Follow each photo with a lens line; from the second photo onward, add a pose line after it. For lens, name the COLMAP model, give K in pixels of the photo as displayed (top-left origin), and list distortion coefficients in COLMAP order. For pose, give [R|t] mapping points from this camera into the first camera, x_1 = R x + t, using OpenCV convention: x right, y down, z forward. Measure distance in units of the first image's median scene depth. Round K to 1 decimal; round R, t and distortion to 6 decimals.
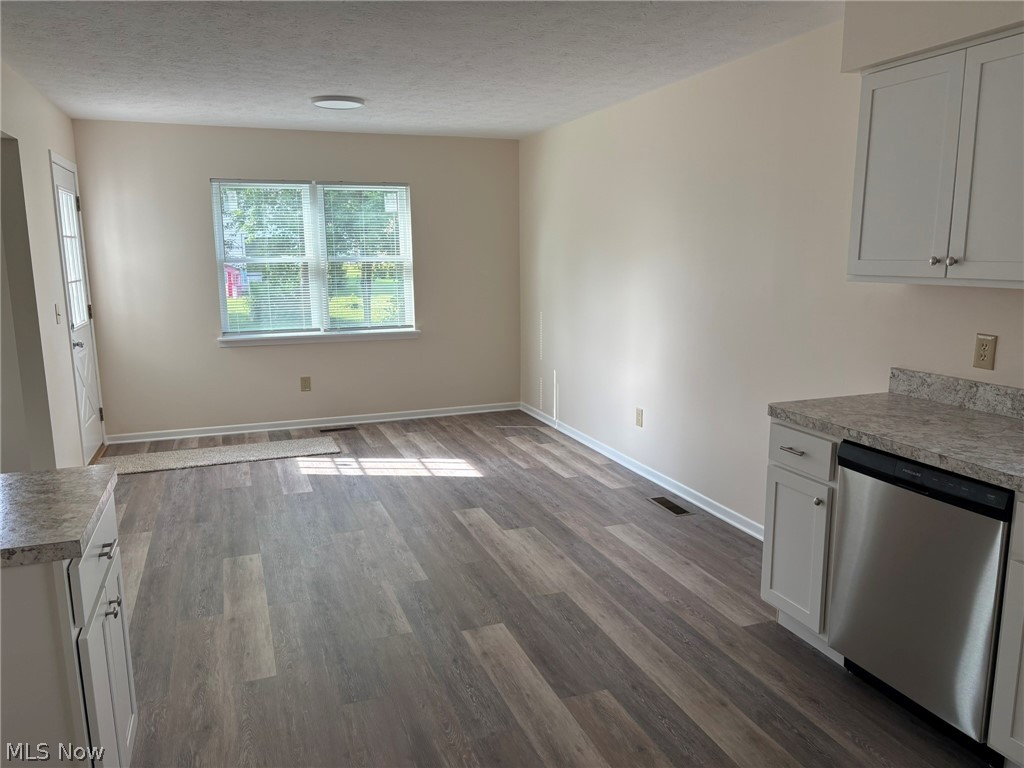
lens RADIAL K [[775.3, 0, 512.6], [0, 775.3, 391.3], [0, 0, 1]] dist [0.075976, -0.068708]
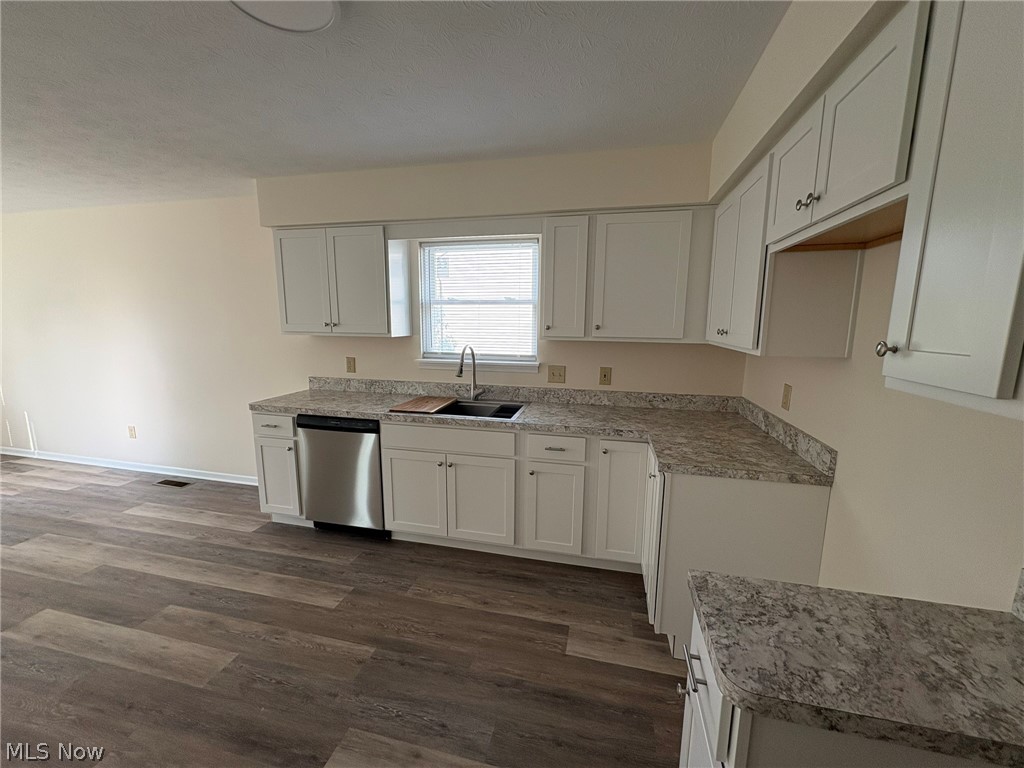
lens RADIAL K [[409.5, 0, 511.5], [0, 409.5, 385.5], [0, 0, 1]] dist [0.001608, 0.000762]
pose [[0.556691, -0.122426, 0.821649, -0.073173], [0.139280, 0.988835, 0.052970, 0.006254], [-0.818960, 0.084952, 0.567527, -0.018924]]
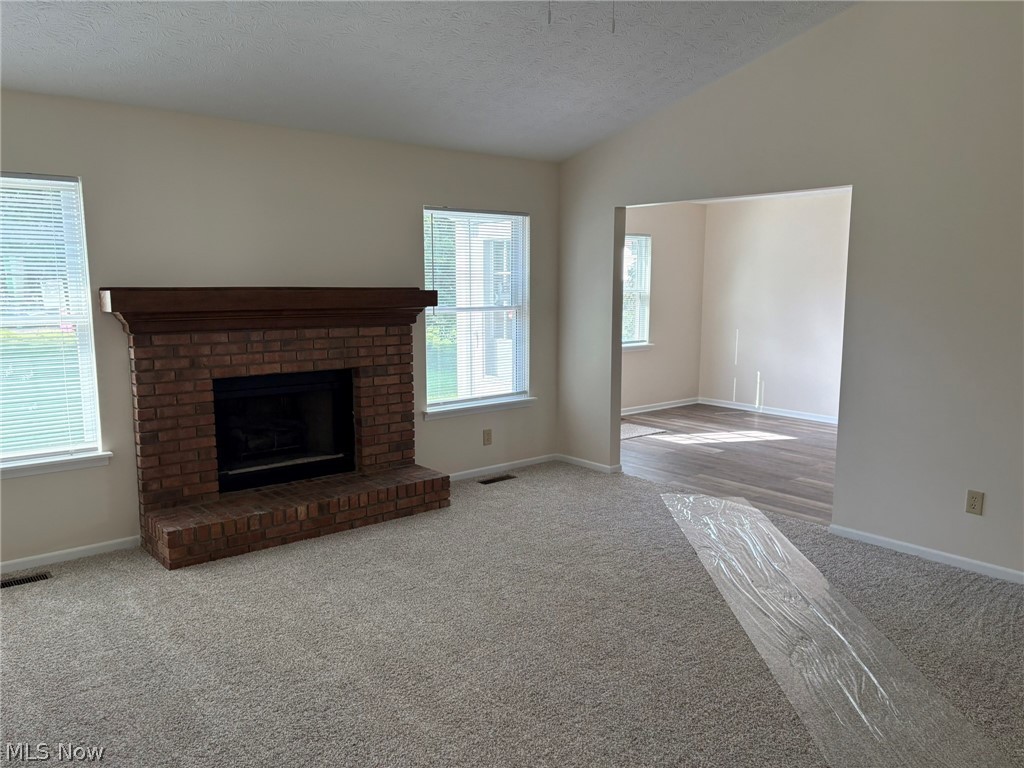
lens RADIAL K [[775.3, 0, 509.7], [0, 775.3, 379.9], [0, 0, 1]] dist [0.075976, -0.068708]
pose [[0.939876, -0.023715, 0.340690, -1.282796], [0.044921, 0.997503, -0.054490, 0.069122], [-0.338547, 0.066518, 0.938595, -0.241376]]
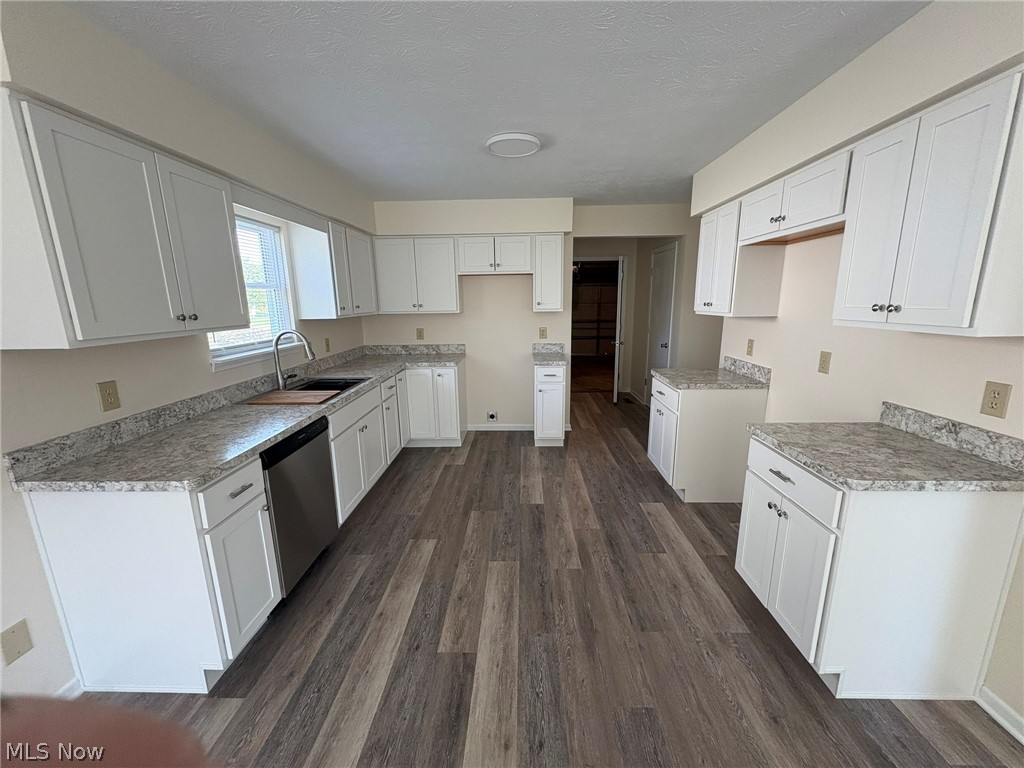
lens RADIAL K [[409.5, 0, 514.4], [0, 409.5, 383.5], [0, 0, 1]] dist [0.001608, 0.000762]
pose [[-0.930565, -0.054615, 0.362031, -0.135394], [0.087321, 0.927171, 0.364319, -0.161399], [-0.355562, 0.370635, -0.858024, 0.872939]]
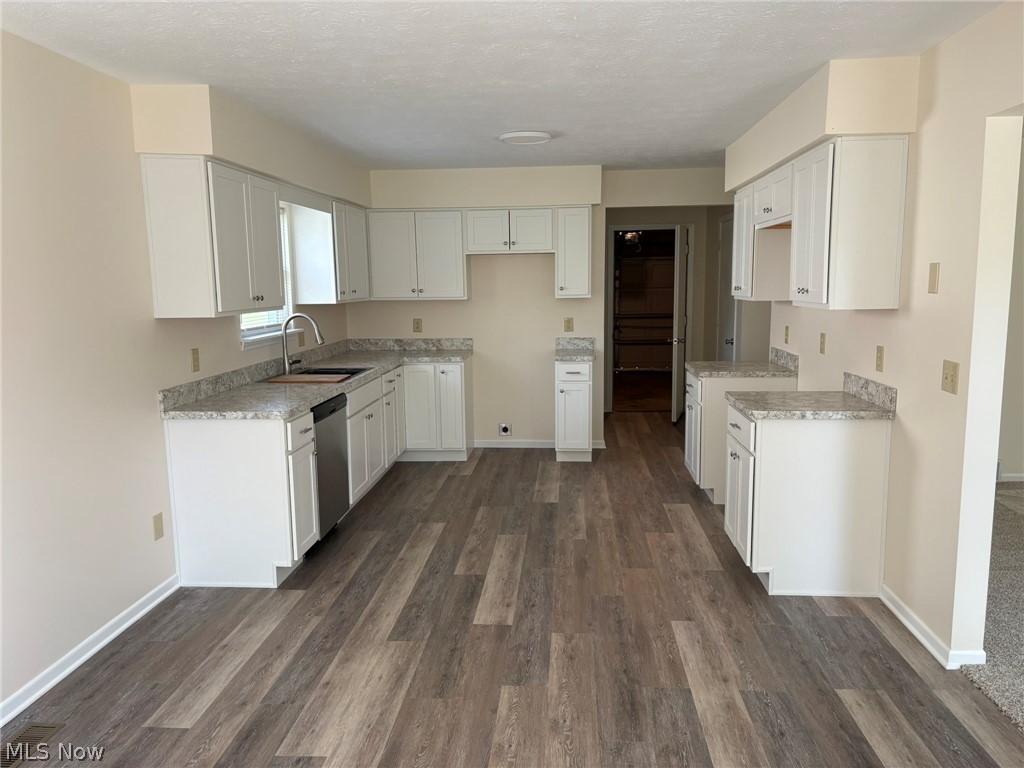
lens RADIAL K [[775.3, 0, 516.1], [0, 775.3, 385.2], [0, 0, 1]] dist [0.075976, -0.068708]
pose [[-0.911431, -0.035075, 0.409954, -0.382770], [0.096250, 0.950540, 0.295314, -0.258391], [-0.400036, 0.308616, -0.862976, 1.372857]]
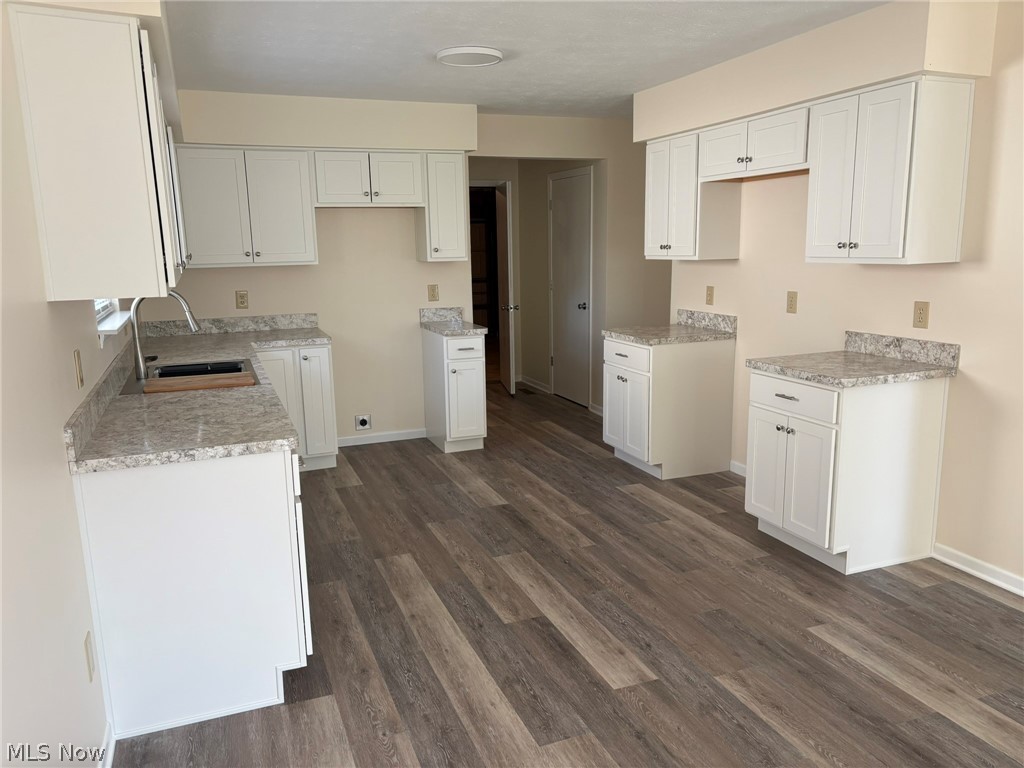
lens RADIAL K [[775.3, 0, 519.4], [0, 775.3, 384.5], [0, 0, 1]] dist [0.075976, -0.068708]
pose [[-0.999147, 0.032230, -0.025805, 0.075043], [0.020751, 0.932332, 0.361007, -0.235152], [0.035695, 0.360164, -0.932206, 1.250401]]
